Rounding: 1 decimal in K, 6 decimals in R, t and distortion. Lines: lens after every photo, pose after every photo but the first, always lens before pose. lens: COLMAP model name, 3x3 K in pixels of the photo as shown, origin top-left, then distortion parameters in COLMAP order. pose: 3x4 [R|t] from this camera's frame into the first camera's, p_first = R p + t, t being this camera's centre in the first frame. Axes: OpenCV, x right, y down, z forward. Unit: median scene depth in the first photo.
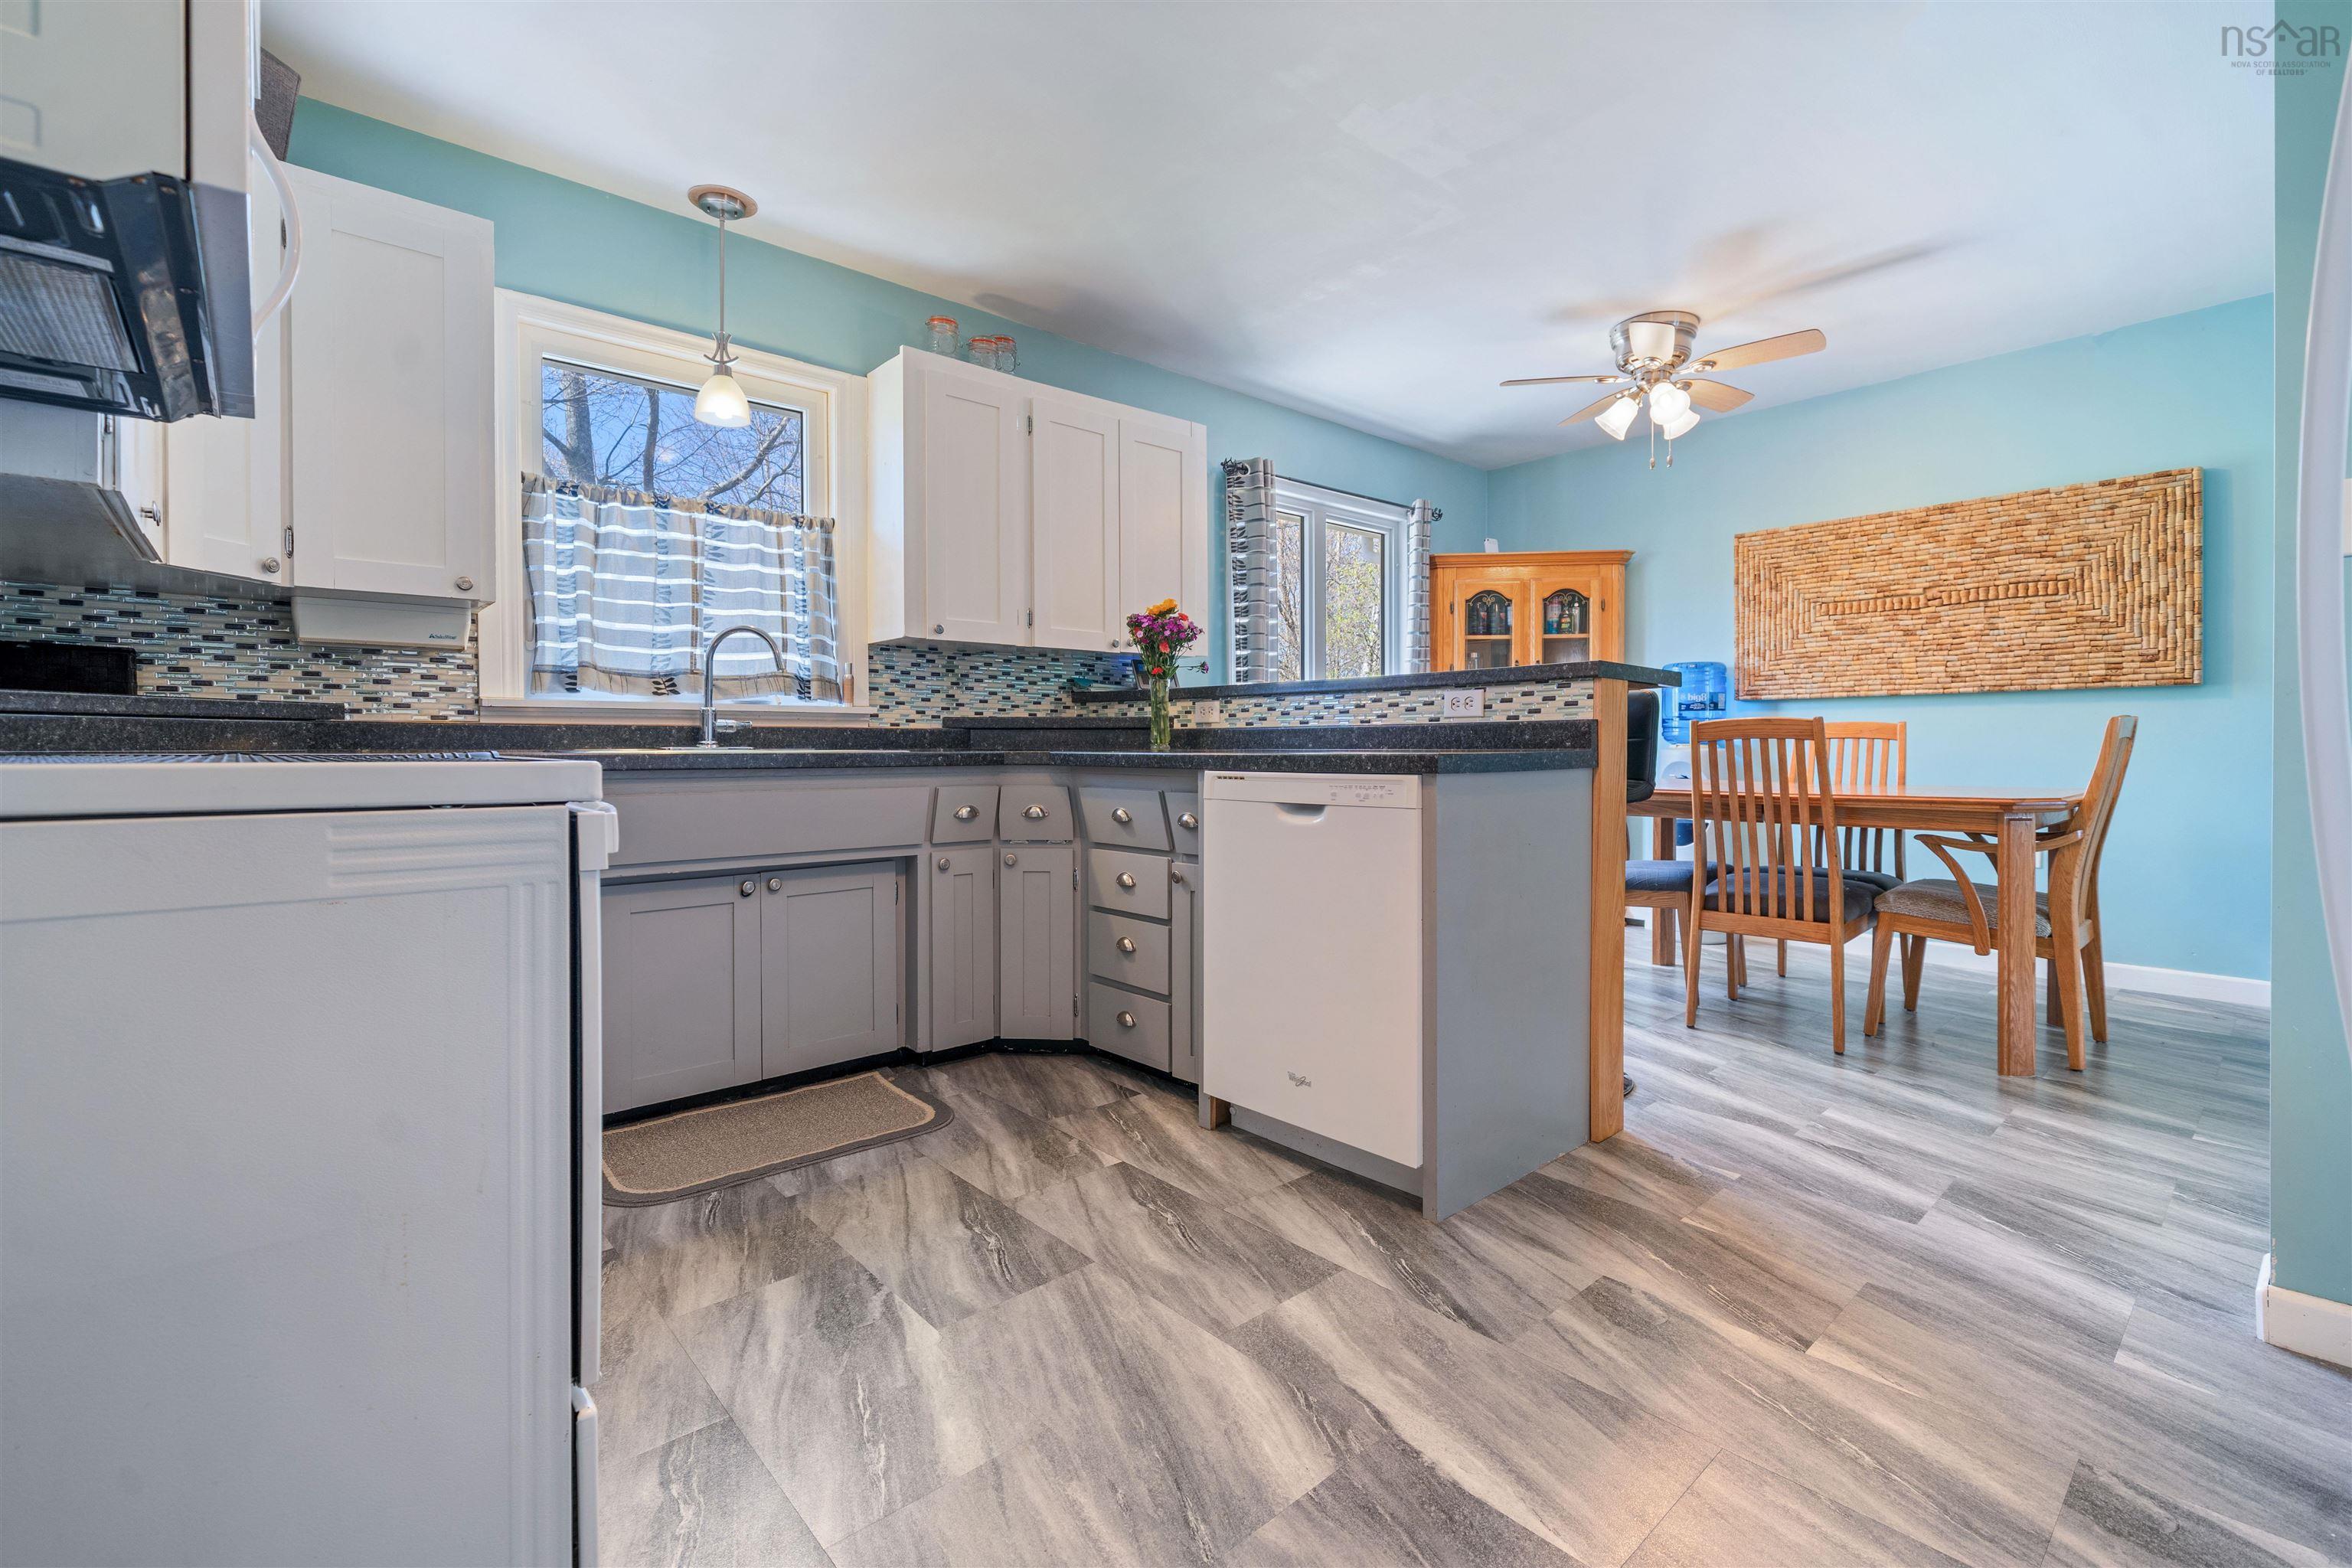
lens RADIAL K [[1028.9, 0, 1181.5], [0, 1028.9, 757.9], [0, 0, 1]] dist [-0.003449, -0.000225]
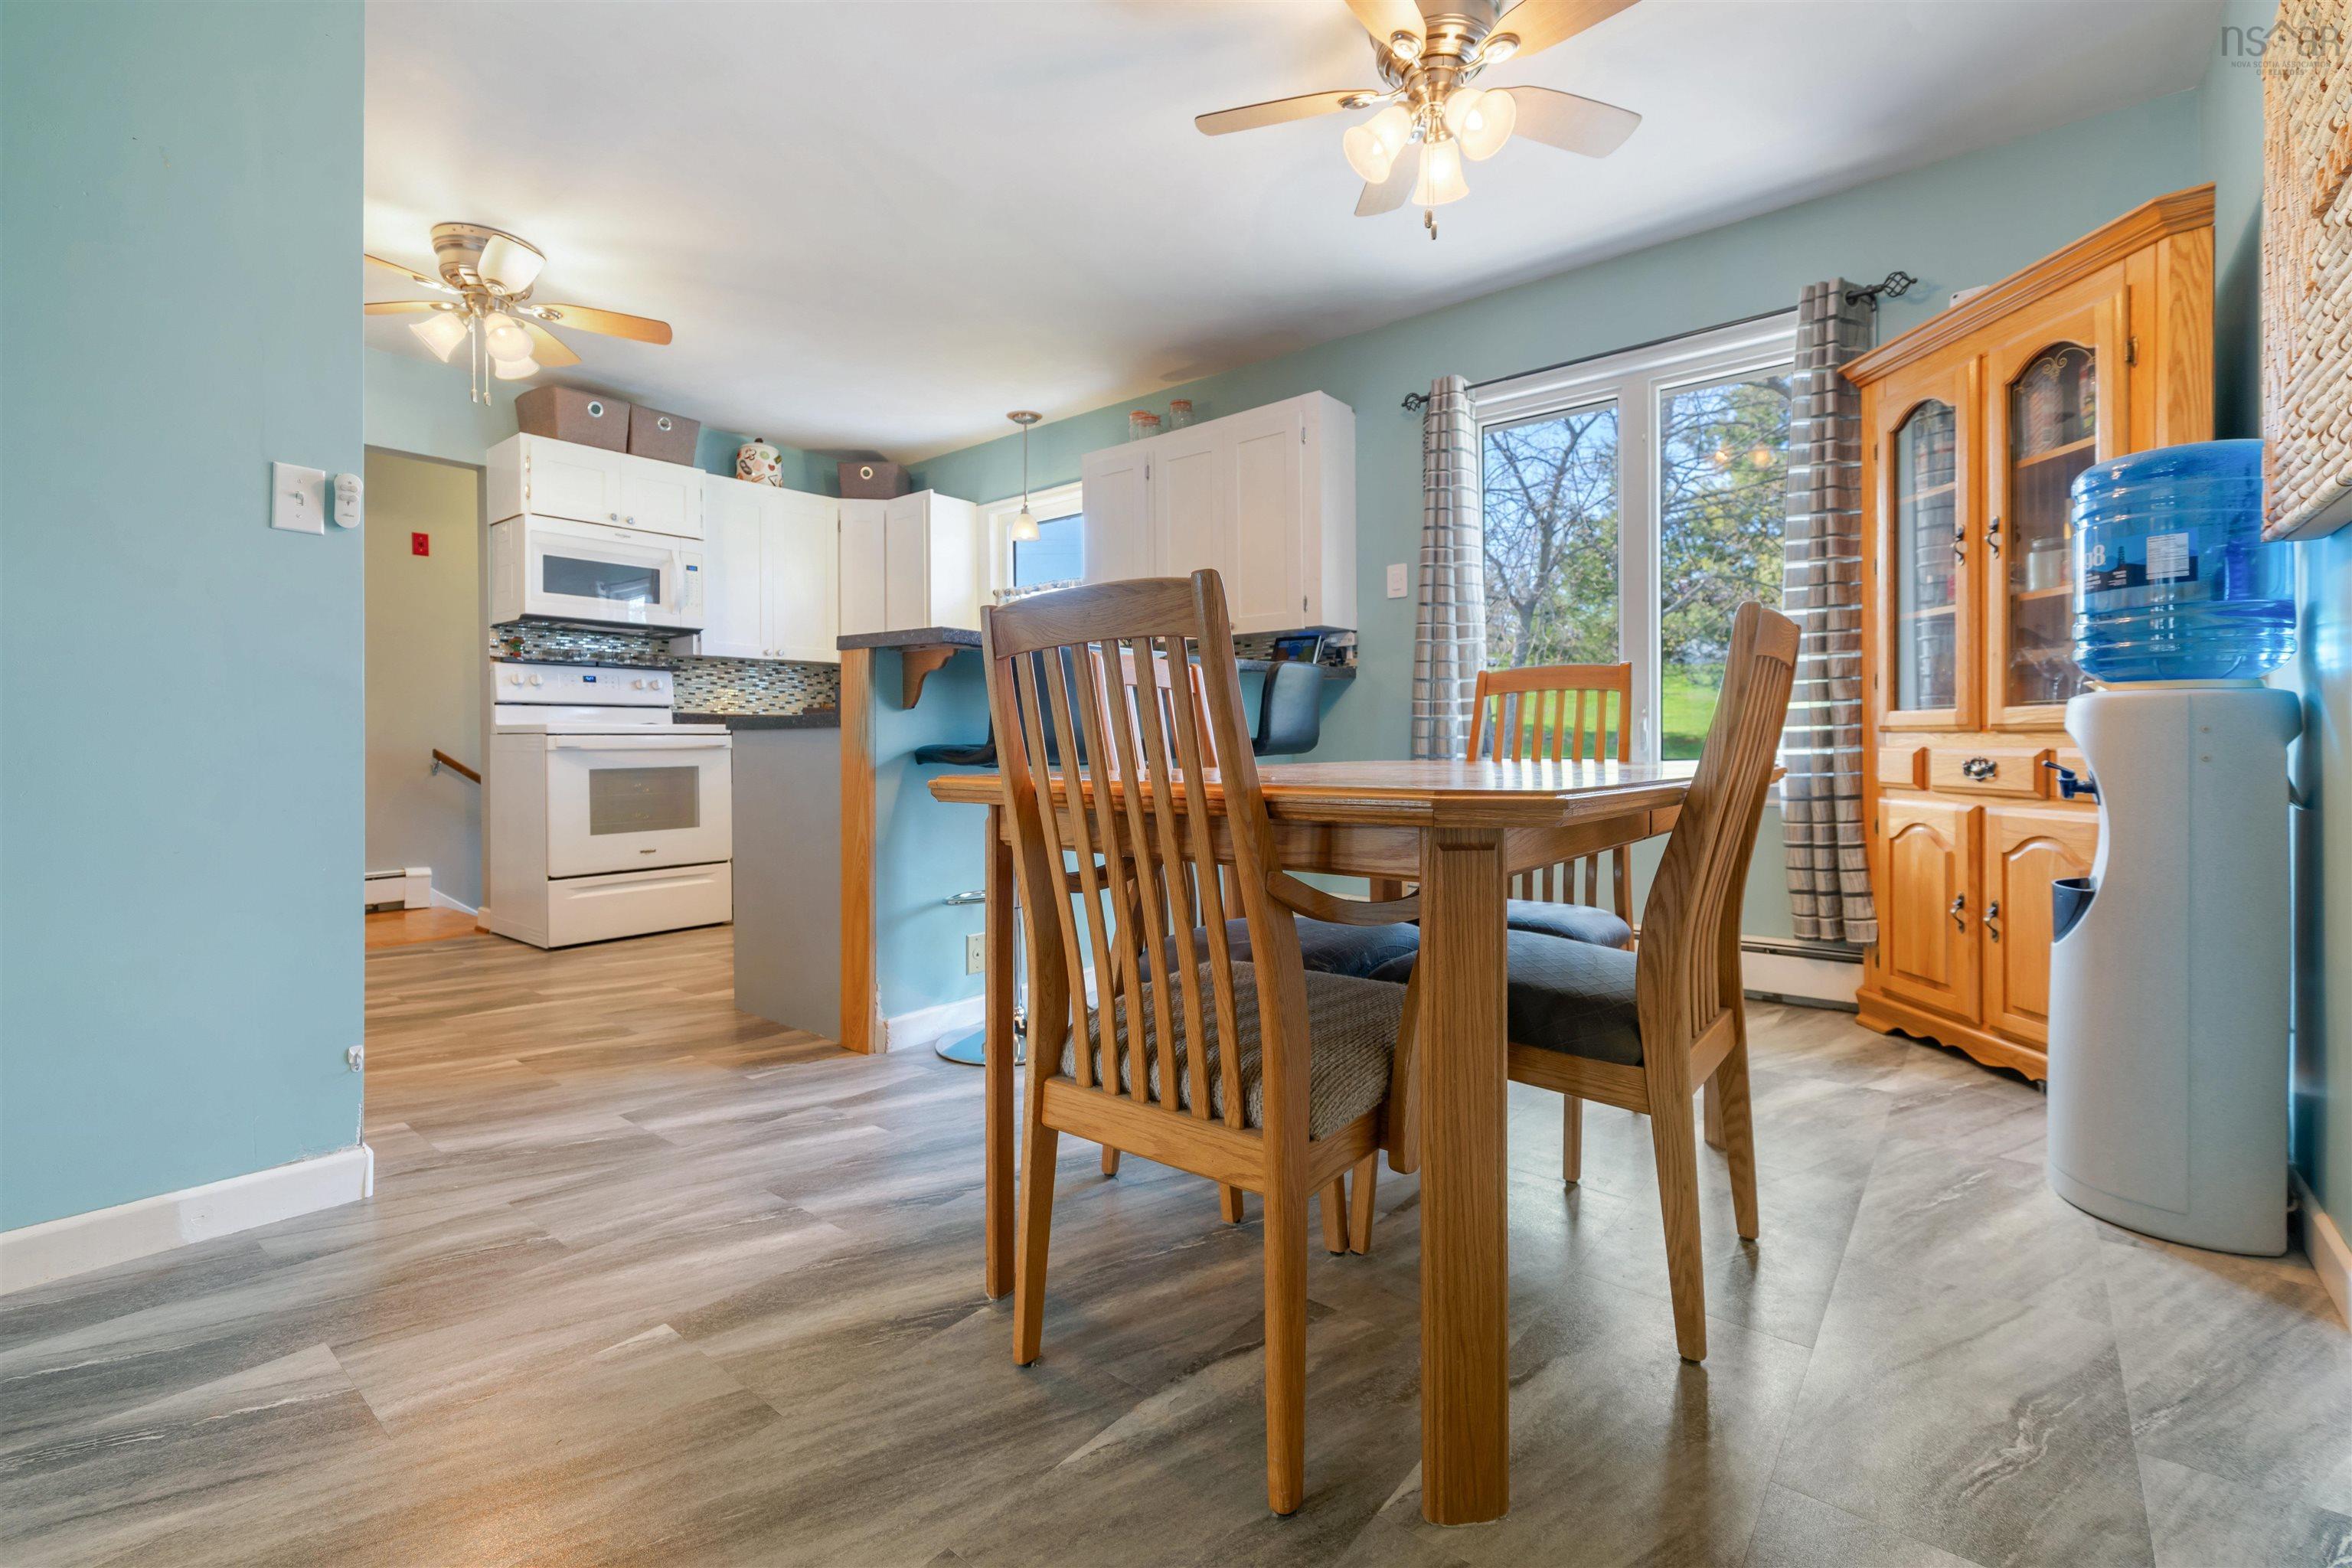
lens RADIAL K [[1020.7, 0, 1176.9], [0, 1020.7, 744.0], [0, 0, 1]] dist [-0.002935, -0.000016]
pose [[0.156671, 0.003489, -0.987645, 1.317231], [-0.006429, 0.999976, 0.002512, 0.018351], [0.987630, 0.005956, 0.156689, 0.971634]]
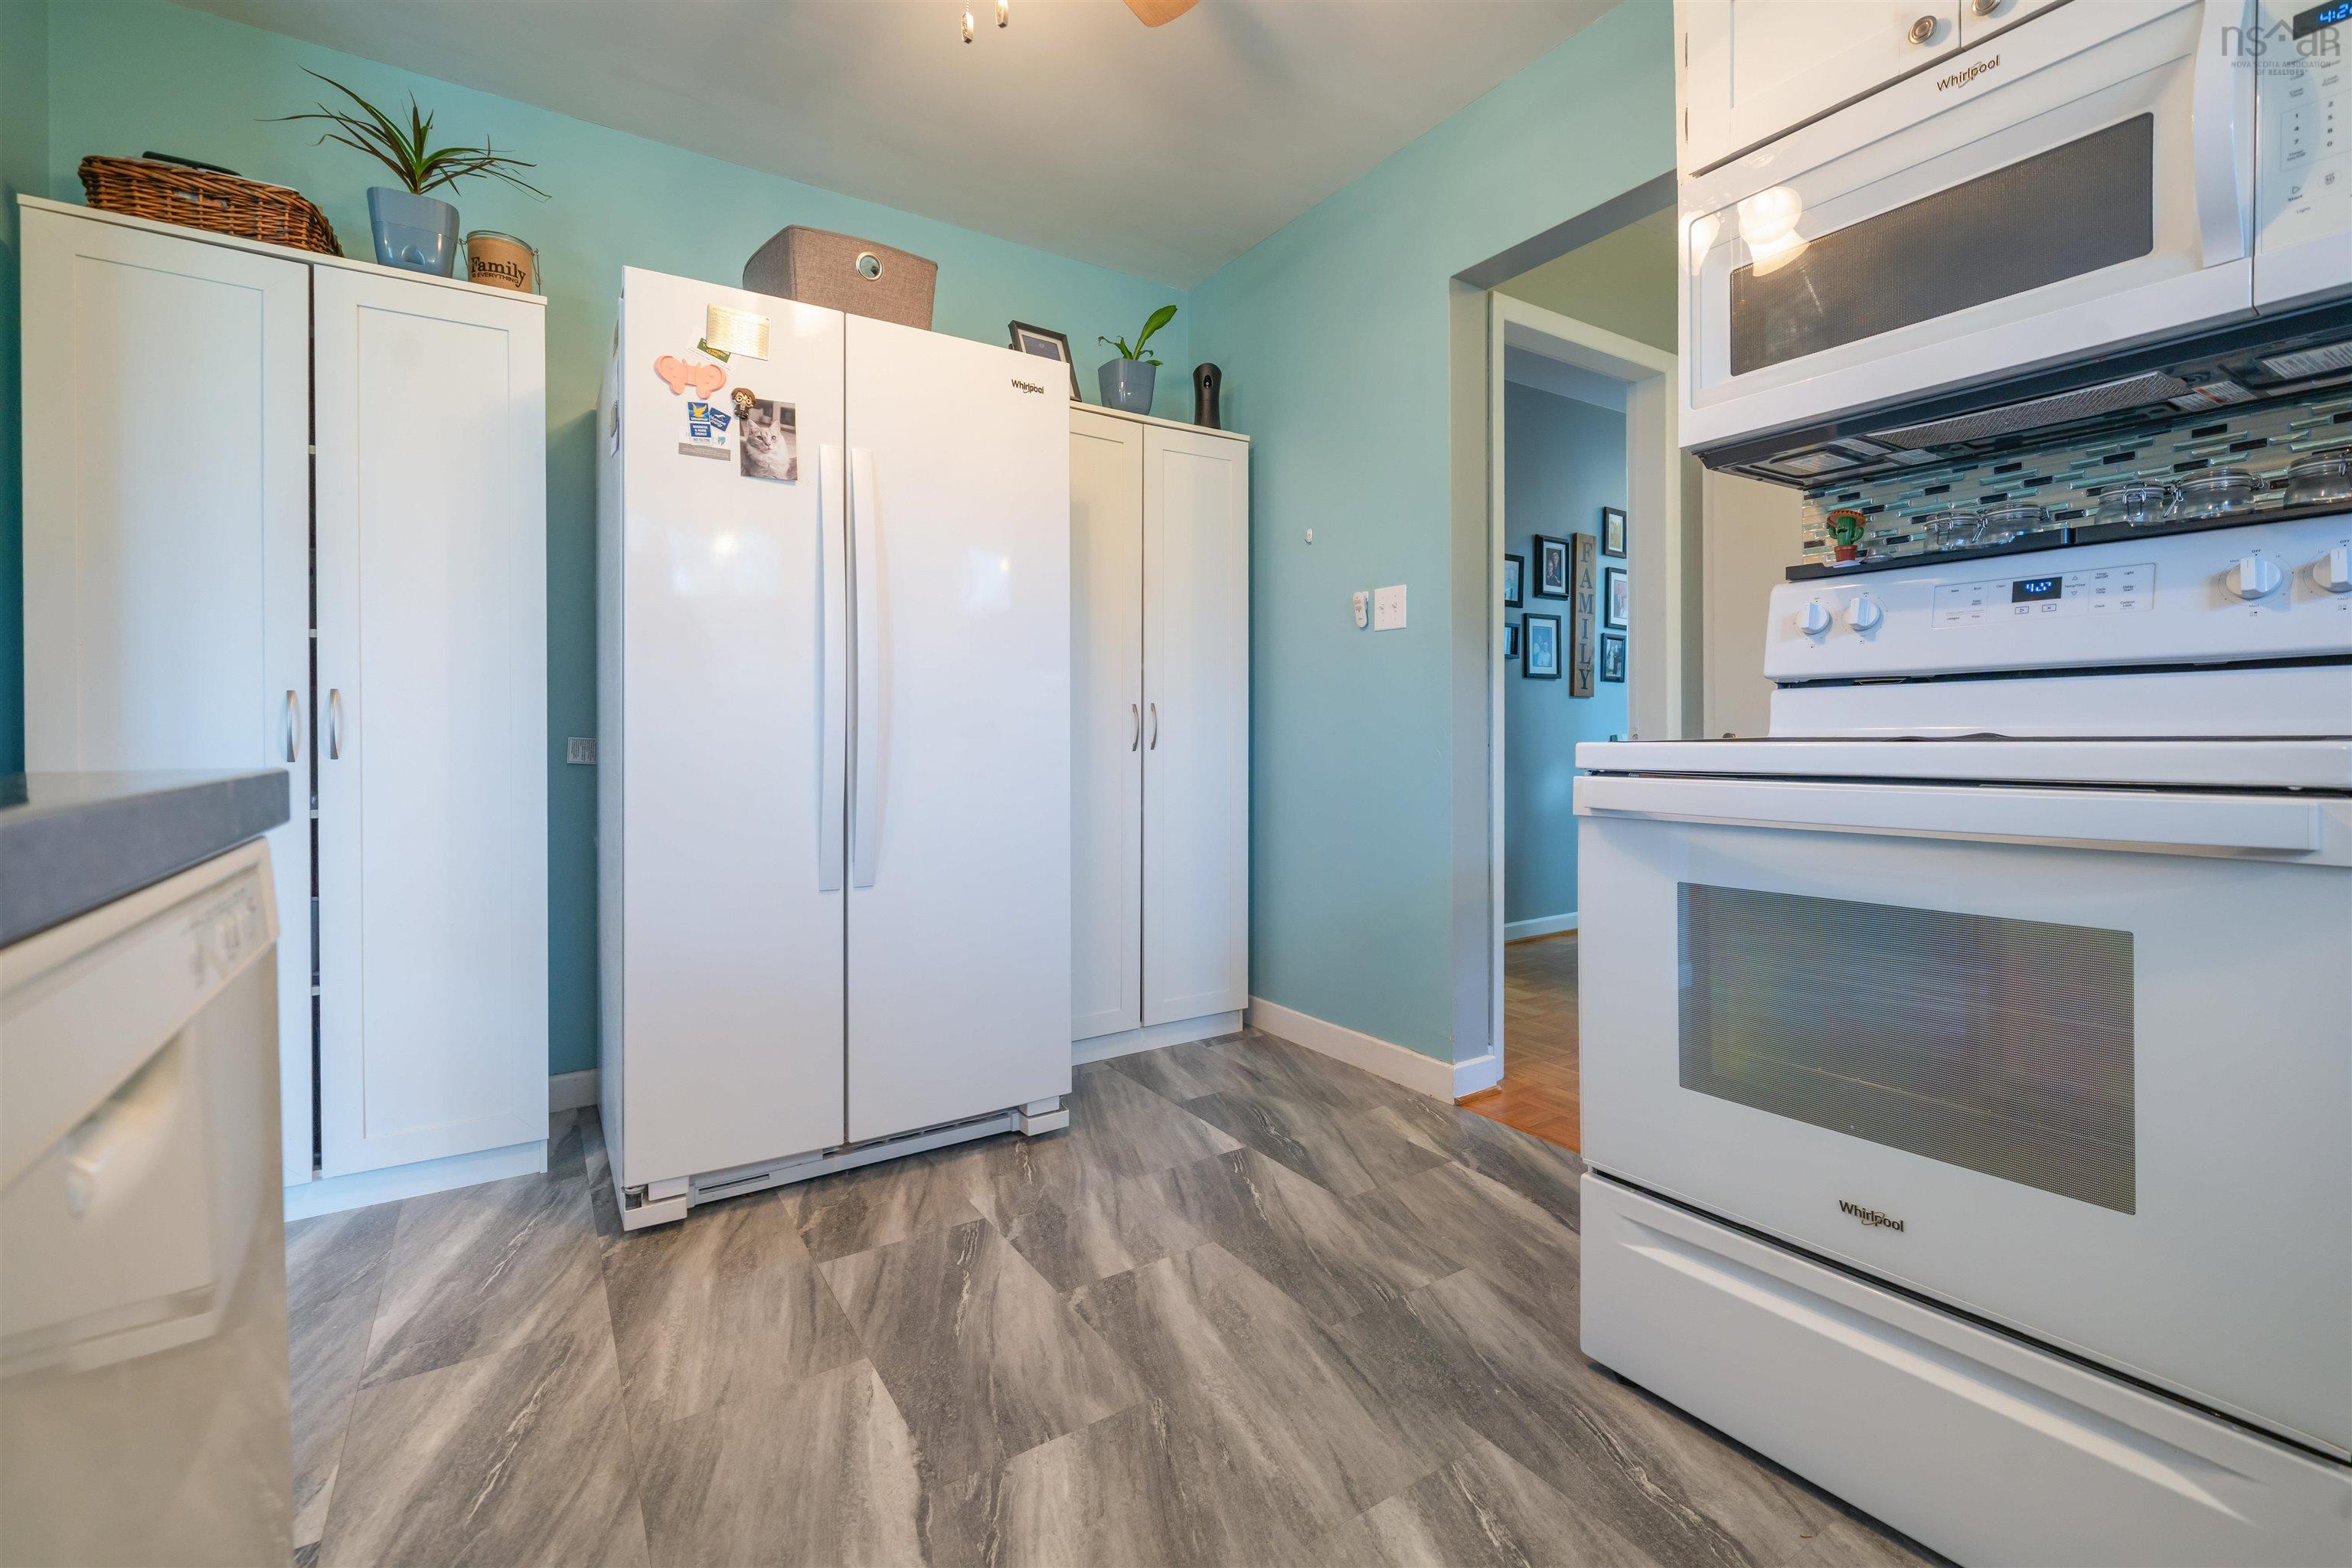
lens RADIAL K [[1020.7, 0, 1176.9], [0, 1020.7, 744.0], [0, 0, 1]] dist [-0.002935, -0.000016]
pose [[-0.988357, 0.007006, 0.151993, -0.074622], [0.009303, 0.999853, 0.014410, -0.008221], [-0.151870, 0.015656, -0.988276, 0.871359]]
